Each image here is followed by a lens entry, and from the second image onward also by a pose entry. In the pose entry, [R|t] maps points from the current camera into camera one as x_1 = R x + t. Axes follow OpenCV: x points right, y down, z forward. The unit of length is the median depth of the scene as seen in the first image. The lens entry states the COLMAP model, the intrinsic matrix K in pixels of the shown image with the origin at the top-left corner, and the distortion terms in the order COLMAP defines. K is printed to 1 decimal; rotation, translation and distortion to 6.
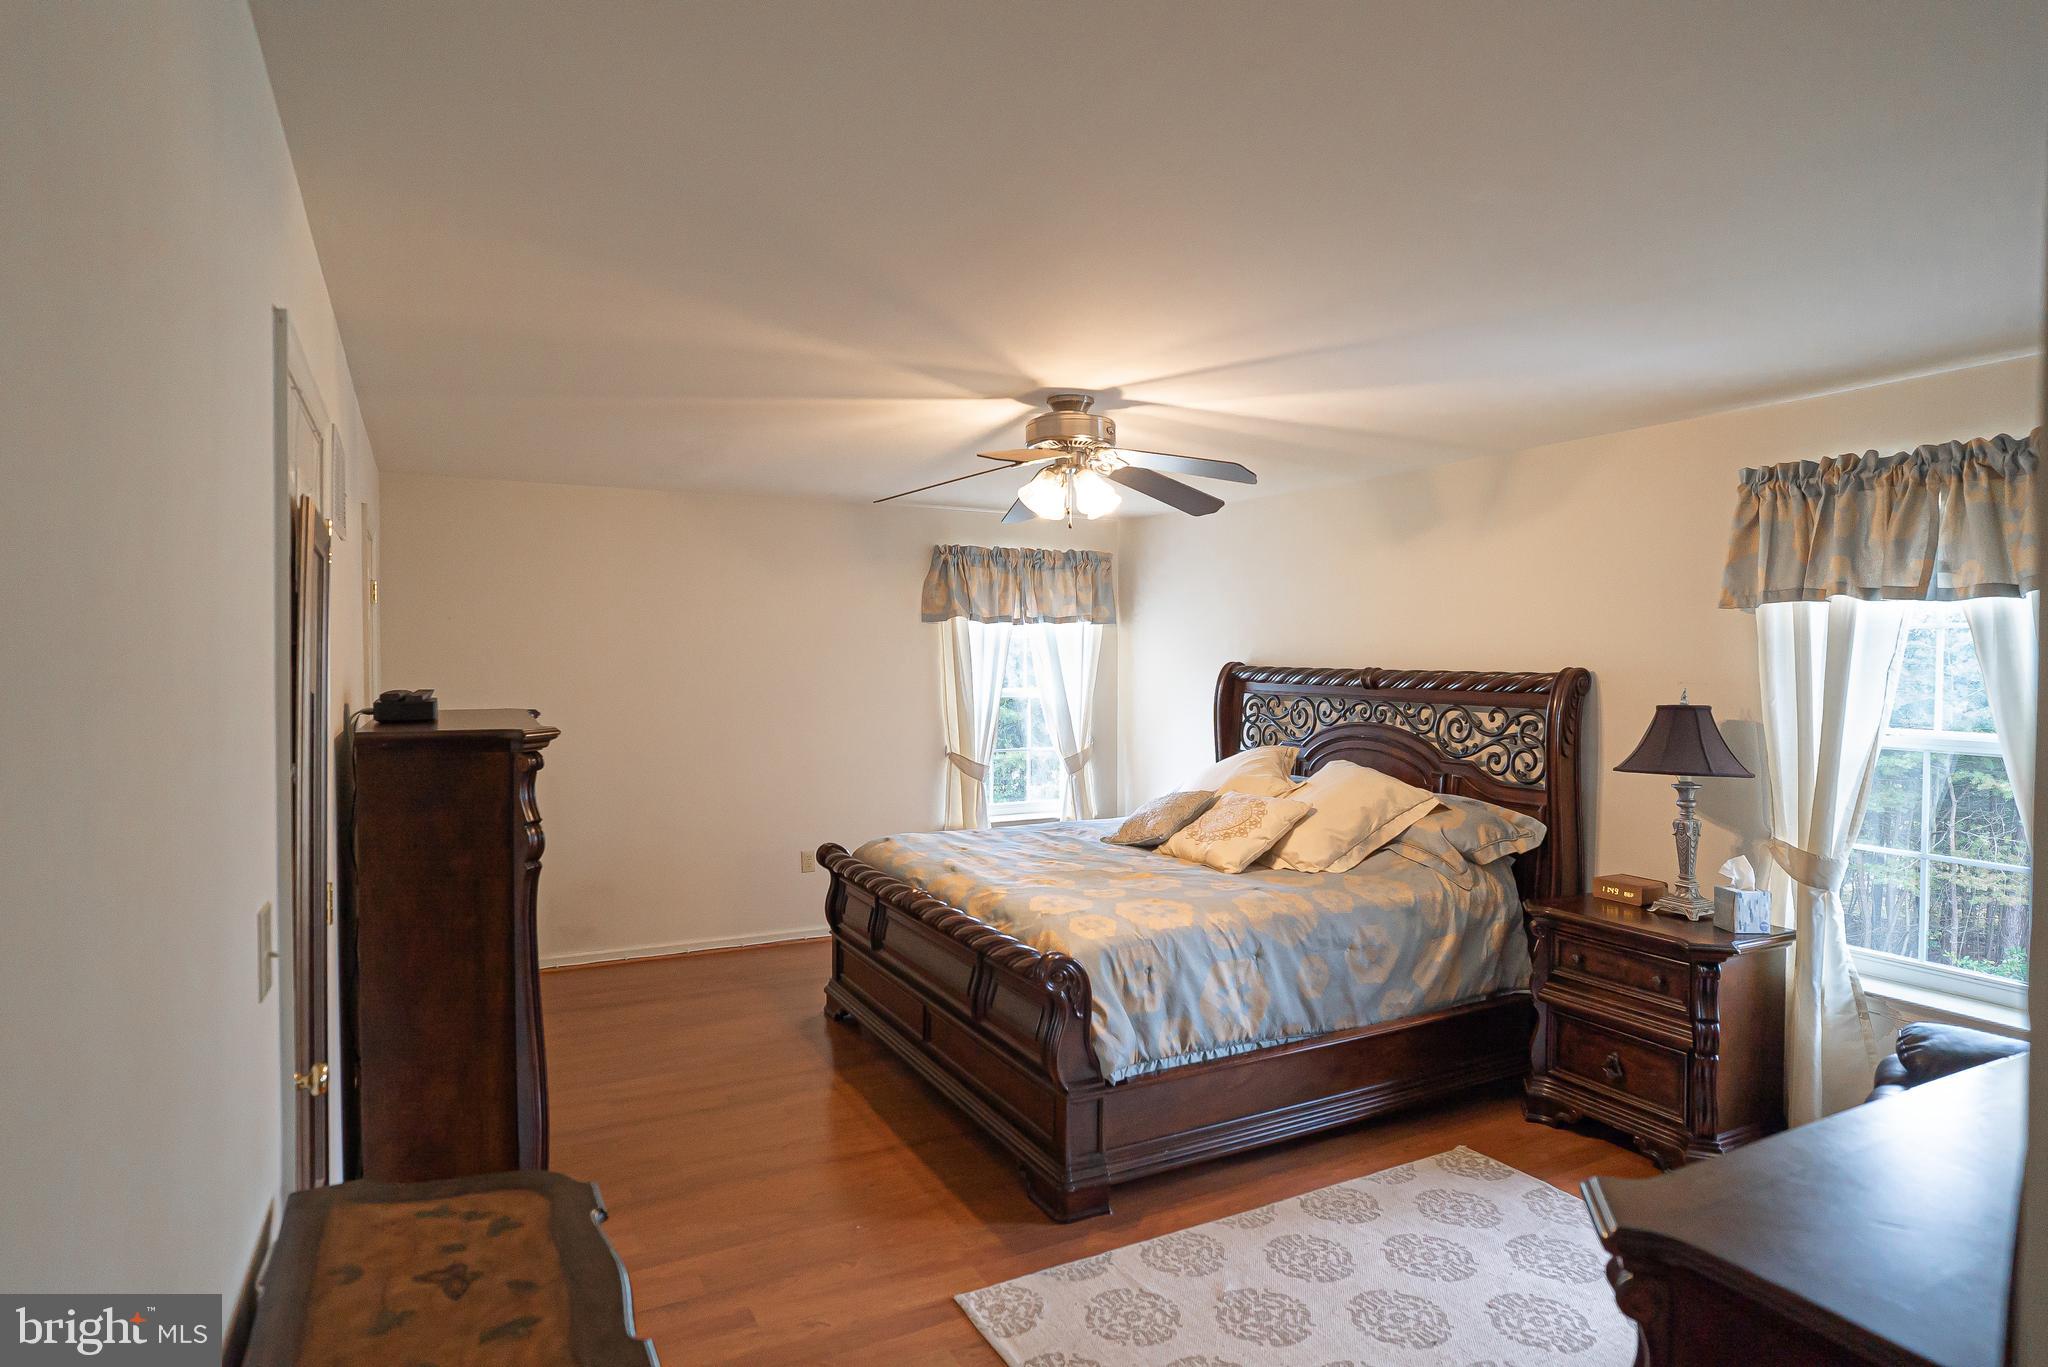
lens RADIAL K [[1116.5, 0, 1017.5], [0, 1116.5, 682.7], [0, 0, 1]] dist [-0.054339, 0.038668]
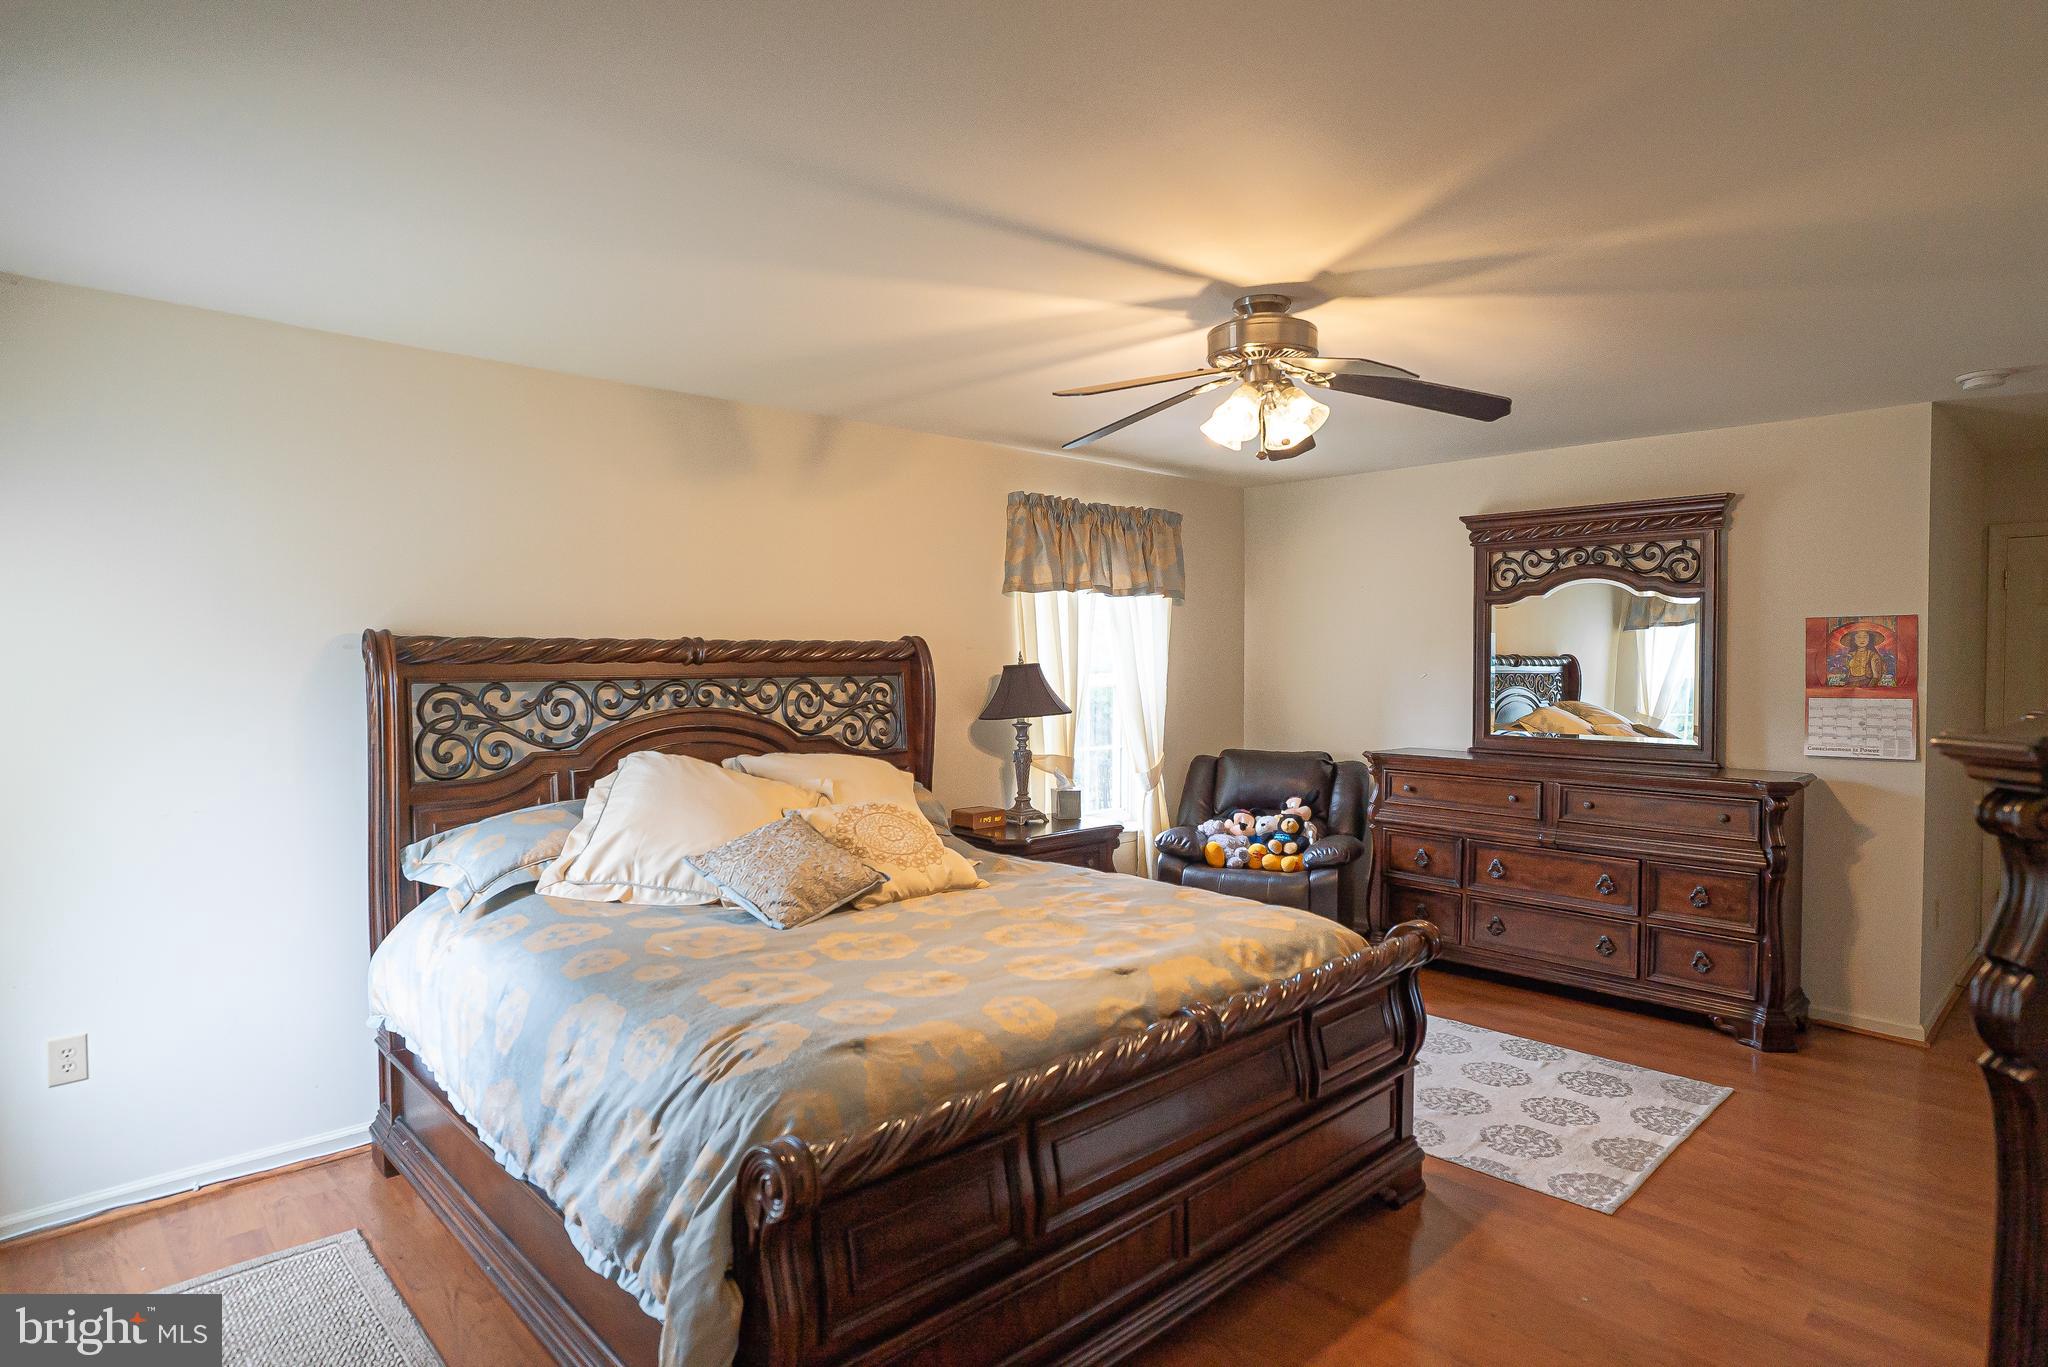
lens RADIAL K [[1116.5, 0, 1017.5], [0, 1116.5, 682.7], [0, 0, 1]] dist [-0.054339, 0.038668]
pose [[-0.271178, -0.030978, 0.962031, -0.550770], [0.024130, 0.998949, 0.038969, -0.007695], [-0.962227, 0.033781, -0.270146, 1.104204]]
